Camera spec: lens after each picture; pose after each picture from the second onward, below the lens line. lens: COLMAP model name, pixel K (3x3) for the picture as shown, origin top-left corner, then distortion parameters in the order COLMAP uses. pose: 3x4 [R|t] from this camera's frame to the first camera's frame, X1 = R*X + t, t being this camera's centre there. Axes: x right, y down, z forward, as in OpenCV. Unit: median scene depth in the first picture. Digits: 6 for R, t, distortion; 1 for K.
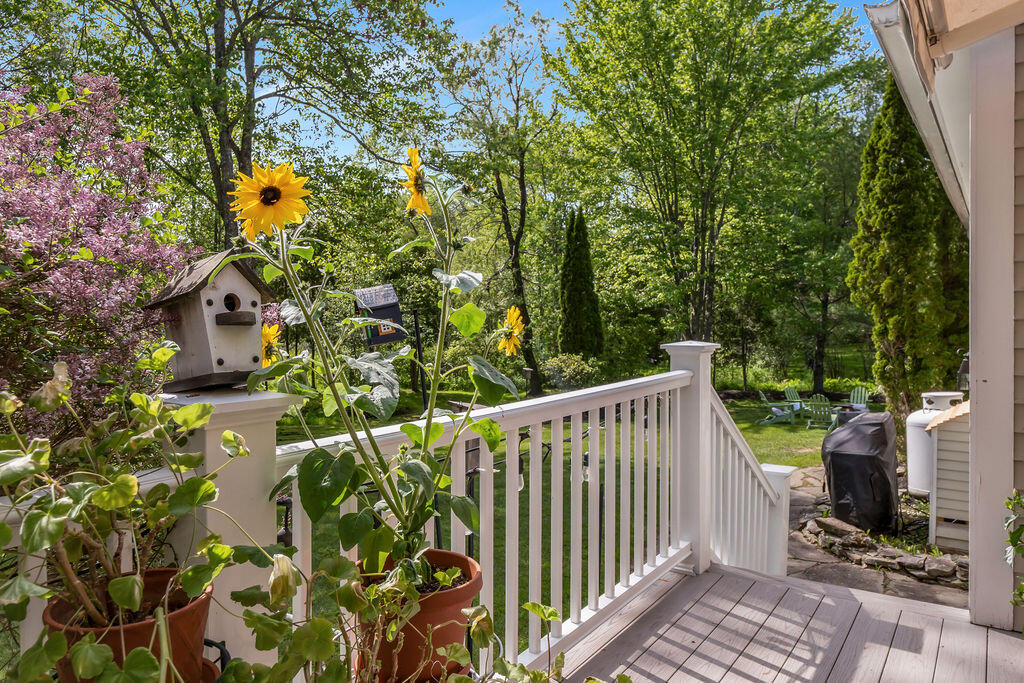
lens RADIAL K [[685.4, 0, 493.9], [0, 685.4, 335.9], [0, 0, 1]] dist [0.004450, 0.000681]
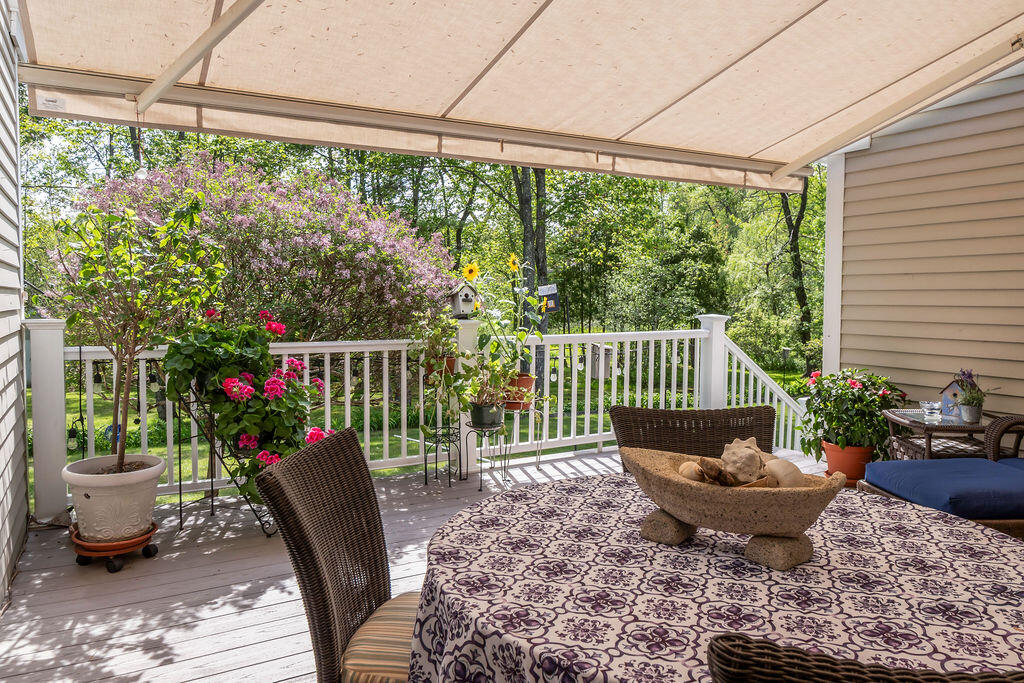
lens RADIAL K [[685.4, 0, 493.9], [0, 685.4, 335.9], [0, 0, 1]] dist [0.004450, 0.000681]
pose [[0.901492, 0.033601, -0.431489, 1.286082], [-0.021127, 0.999210, 0.033671, 0.039040], [0.432279, -0.021239, 0.901490, -2.167188]]
